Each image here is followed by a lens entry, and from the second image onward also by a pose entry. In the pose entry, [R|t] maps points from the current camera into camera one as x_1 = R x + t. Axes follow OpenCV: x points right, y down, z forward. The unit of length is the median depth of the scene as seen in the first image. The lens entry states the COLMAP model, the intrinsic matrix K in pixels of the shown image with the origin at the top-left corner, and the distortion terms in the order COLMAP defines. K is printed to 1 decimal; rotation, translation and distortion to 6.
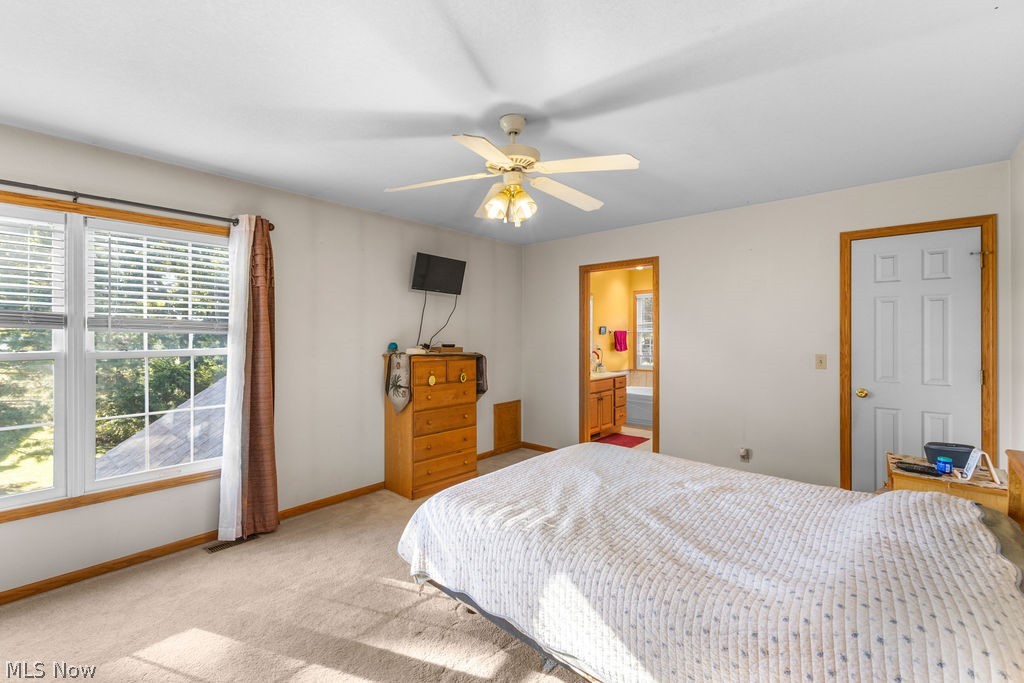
lens RADIAL K [[434.9, 0, 512.0], [0, 434.9, 341.5], [0, 0, 1]] dist [0.001267, -0.006567]
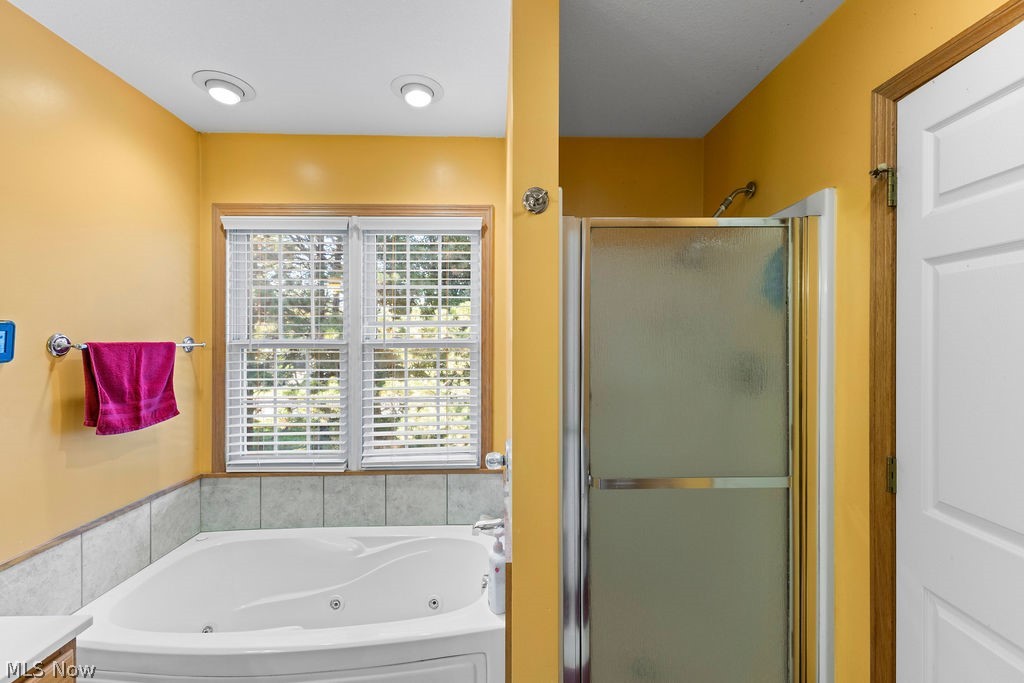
lens RADIAL K [[434.9, 0, 512.0], [0, 434.9, 341.5], [0, 0, 1]] dist [0.001267, -0.006567]
pose [[0.730037, 0.000197, 0.683407, 0.248304], [0.000802, 0.999999, -0.001145, -0.025785], [-0.683407, 0.001384, 0.730036, 0.713426]]
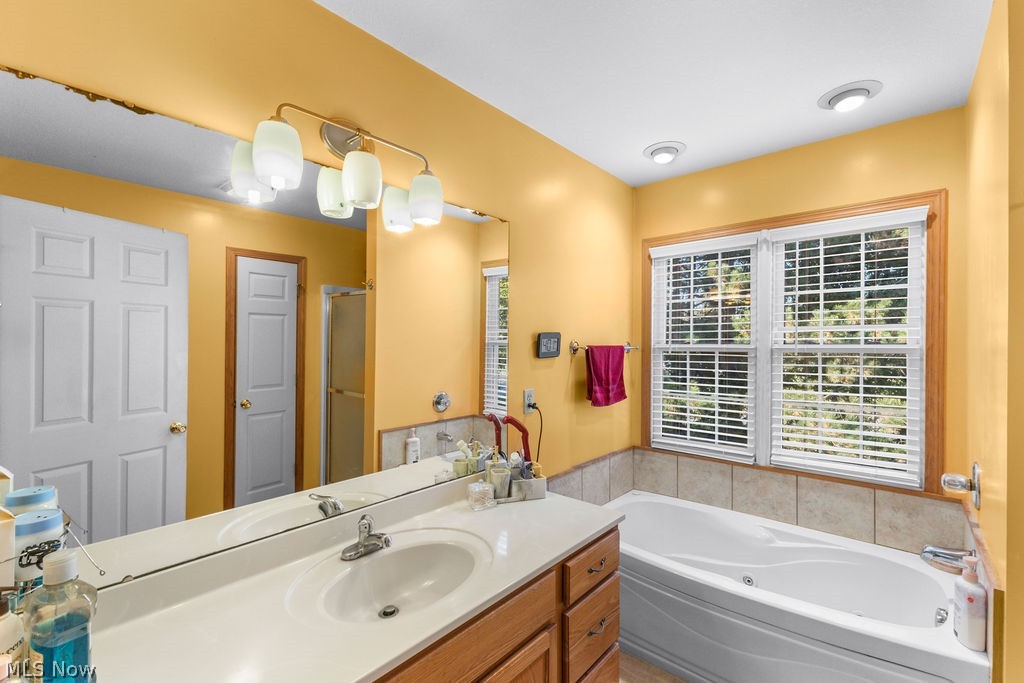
lens RADIAL K [[433.8, 0, 512.0], [0, 433.8, 343.3], [0, 0, 1]] dist [0.001398, 0.000533]
pose [[0.999945, 0.007076, -0.007728, 0.184181], [-0.007120, 0.999959, -0.005577, -0.024967], [0.007688, 0.005632, 0.999955, 0.679210]]
